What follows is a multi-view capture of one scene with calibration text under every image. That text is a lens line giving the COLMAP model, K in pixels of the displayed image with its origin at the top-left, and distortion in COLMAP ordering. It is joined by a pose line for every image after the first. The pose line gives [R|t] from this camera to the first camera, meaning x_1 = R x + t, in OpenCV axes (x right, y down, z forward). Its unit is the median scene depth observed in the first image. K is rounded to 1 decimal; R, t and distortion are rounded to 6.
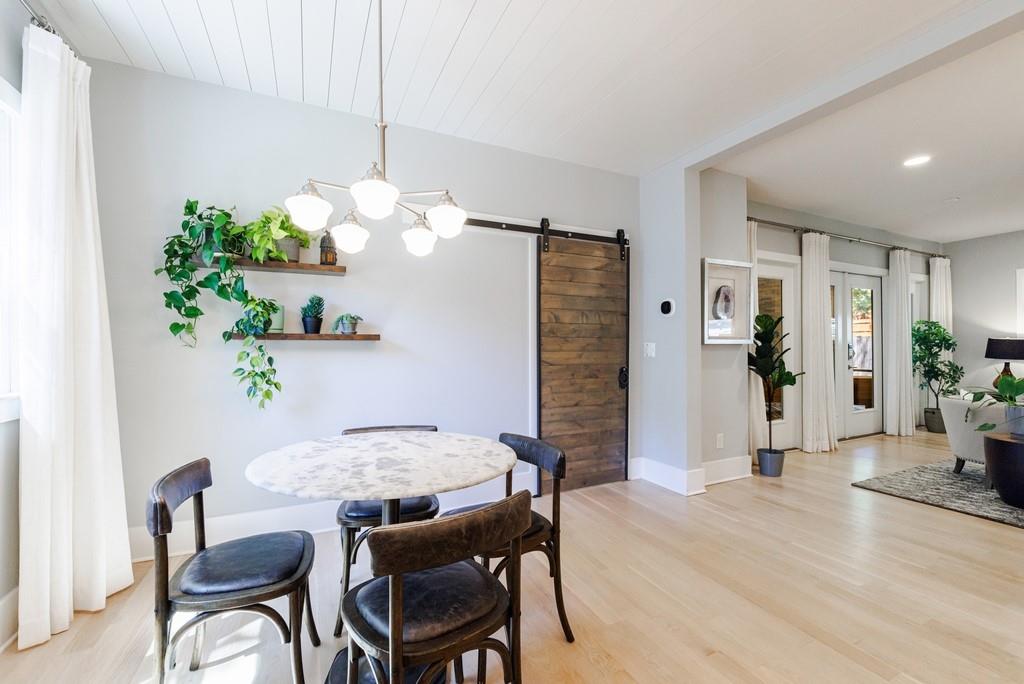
lens RADIAL K [[395.0, 0, 480.3], [0, 395.0, 352.9], [0, 0, 1]] dist [0.002453, -0.000416]
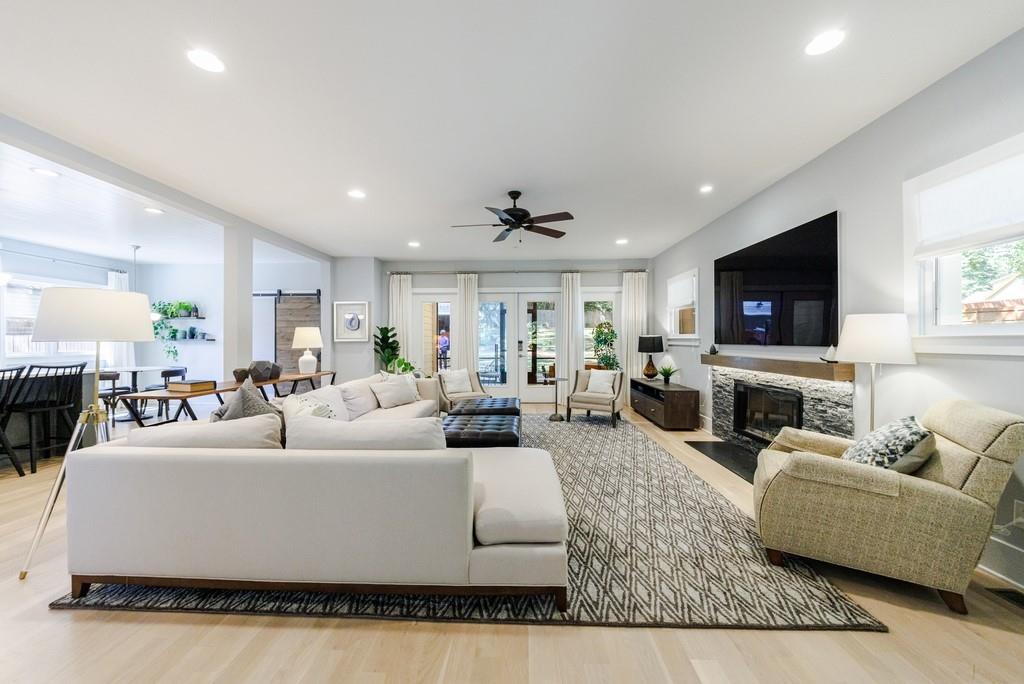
lens RADIAL K [[372.9, 0, 513.9], [0, 372.9, 338.0], [0, 0, 1]] dist [-0.002808, 0.000173]
pose [[0.902851, -0.001591, -0.429951, 3.276679], [-0.005322, 0.999875, -0.014877, -0.023132], [0.429921, 0.015720, 0.902730, -0.580522]]
